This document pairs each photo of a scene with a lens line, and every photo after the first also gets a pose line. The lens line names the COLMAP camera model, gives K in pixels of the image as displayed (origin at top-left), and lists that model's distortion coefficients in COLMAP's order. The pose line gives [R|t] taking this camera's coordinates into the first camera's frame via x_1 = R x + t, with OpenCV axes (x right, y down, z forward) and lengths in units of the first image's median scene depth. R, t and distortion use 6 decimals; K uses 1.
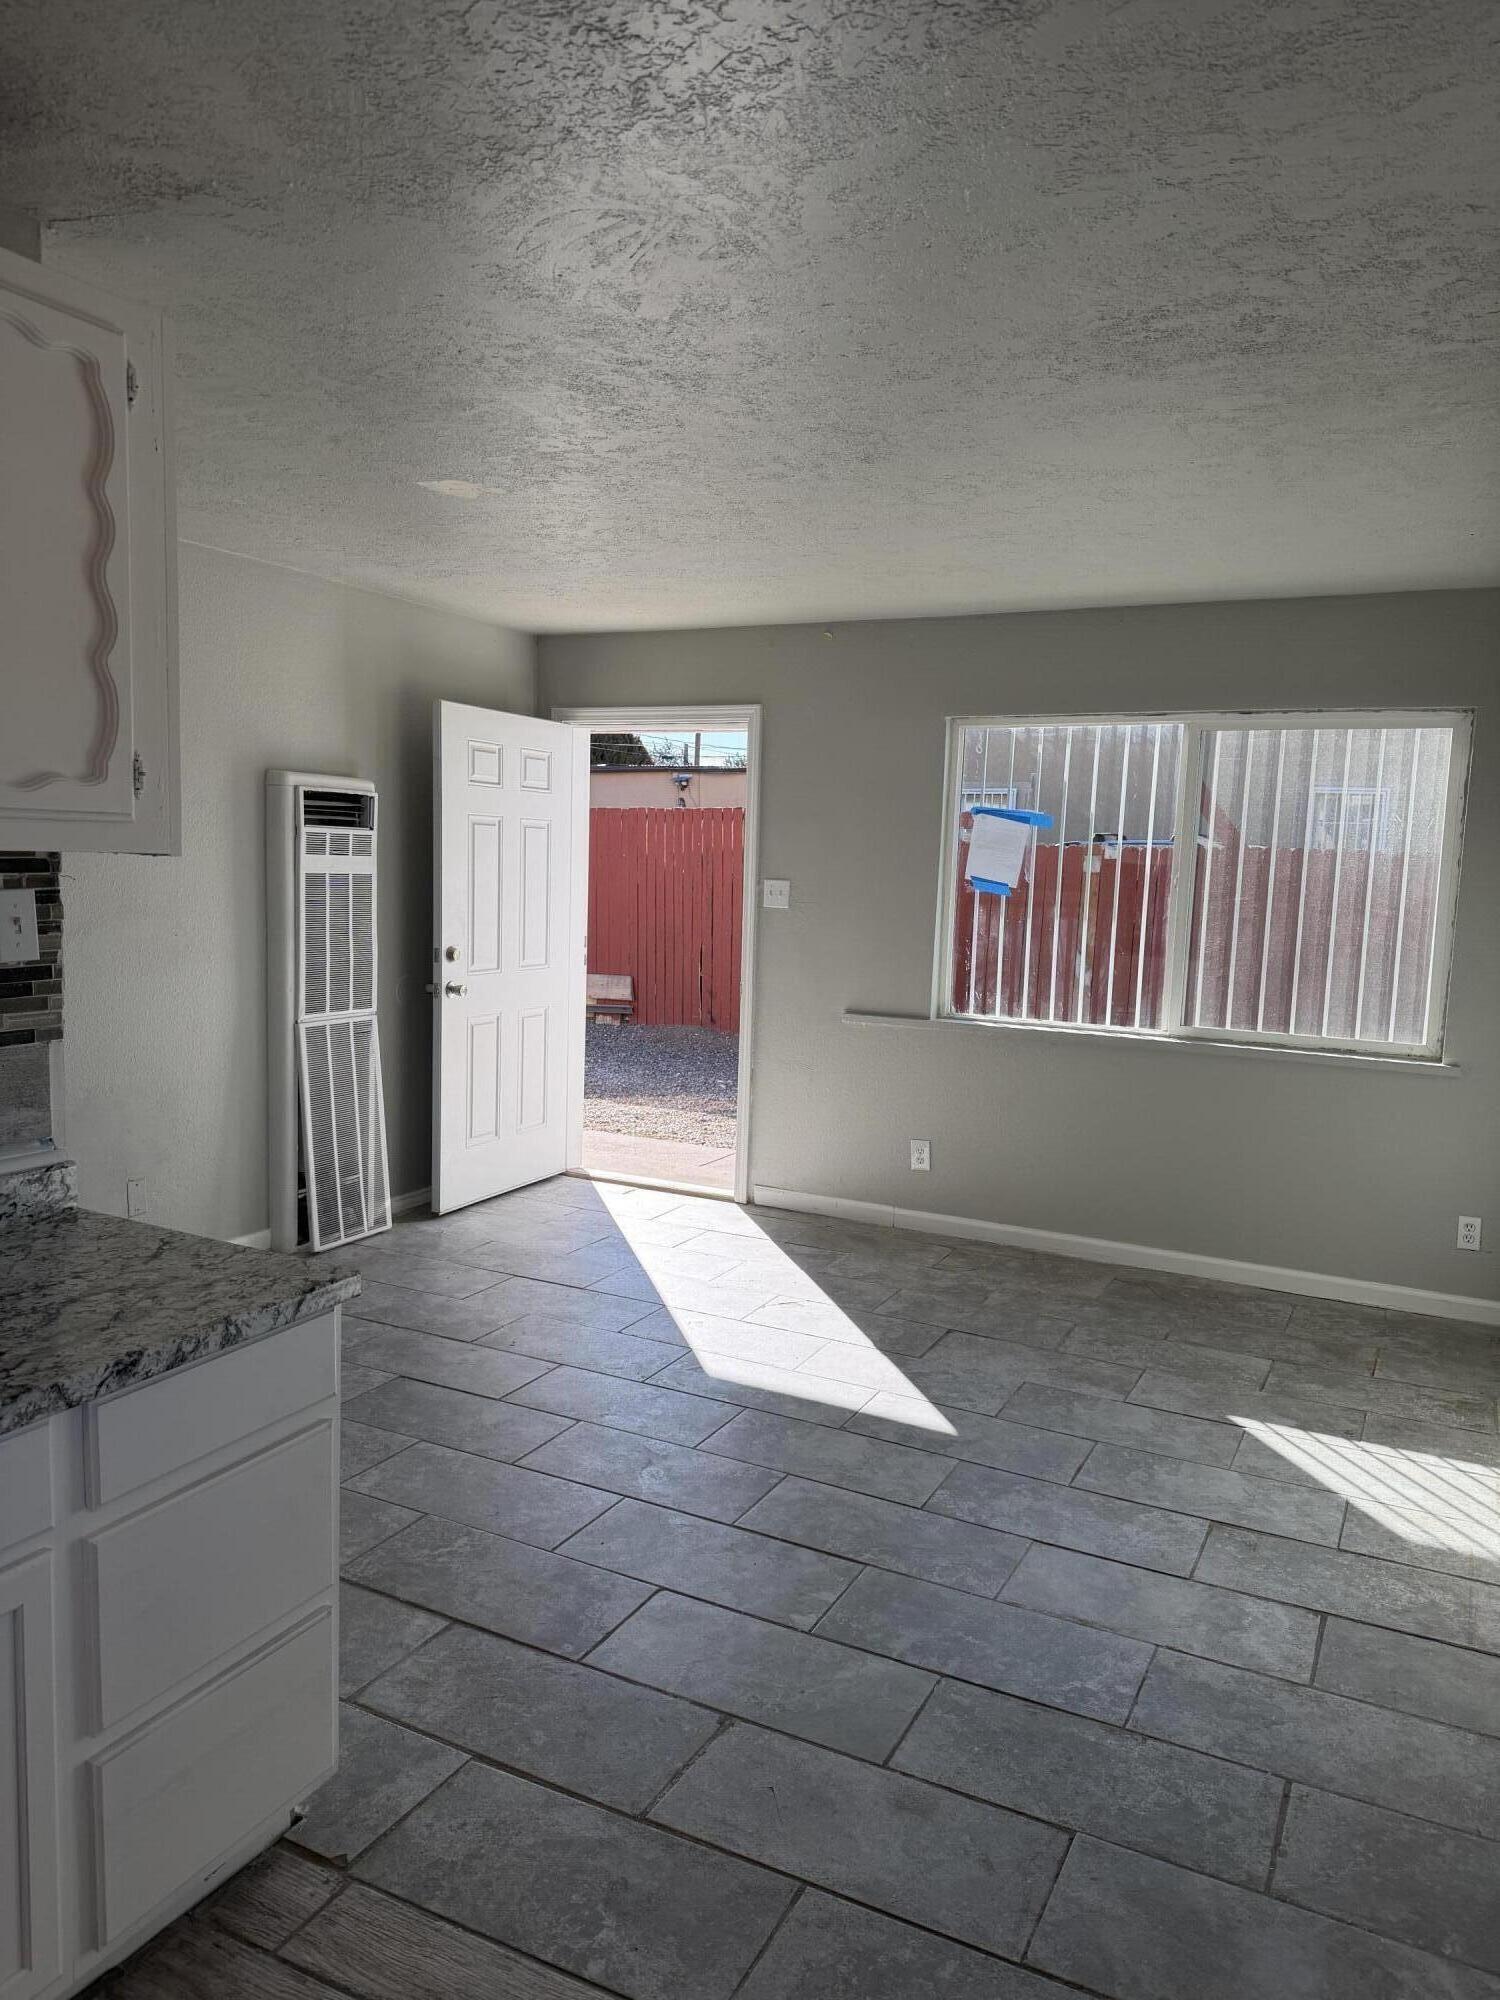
lens RADIAL K [[1405.8, 0, 751.8], [0, 1405.8, 1005.7], [0, 0, 1]] dist [0.026509, -0.014864]
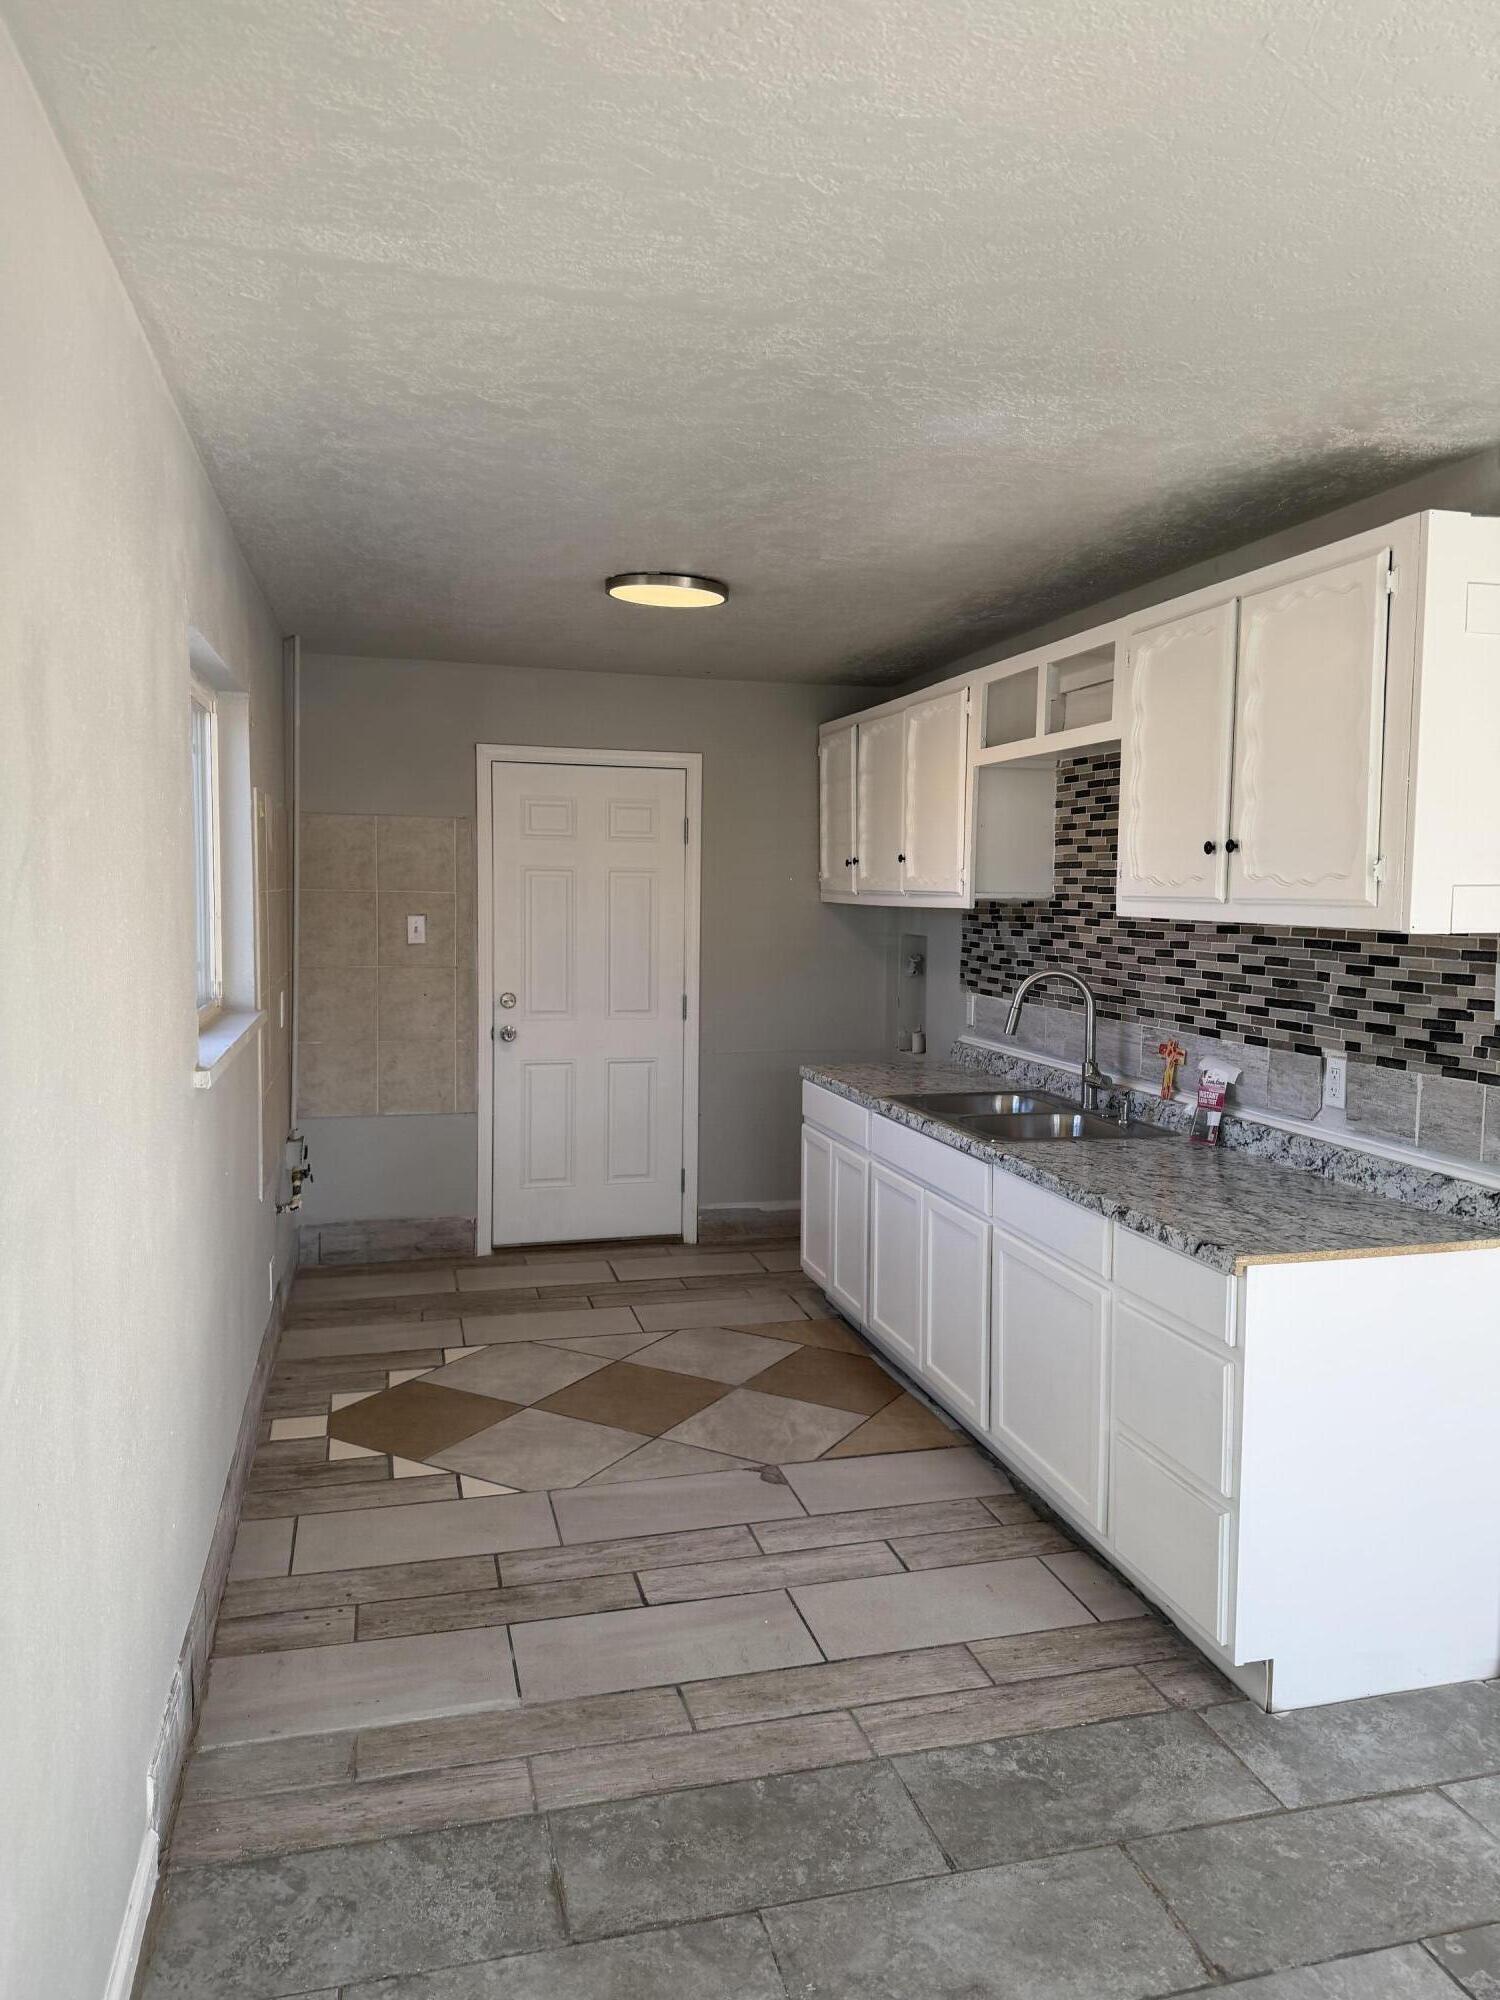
lens RADIAL K [[1405.8, 0, 751.3], [0, 1405.8, 997.4], [0, 0, 1]] dist [0.026509, -0.014864]
pose [[-0.746695, 0.011107, -0.665074, 0.911099], [-0.105345, 0.985267, 0.134728, -0.165706], [0.656772, 0.170663, -0.734523, 1.676260]]
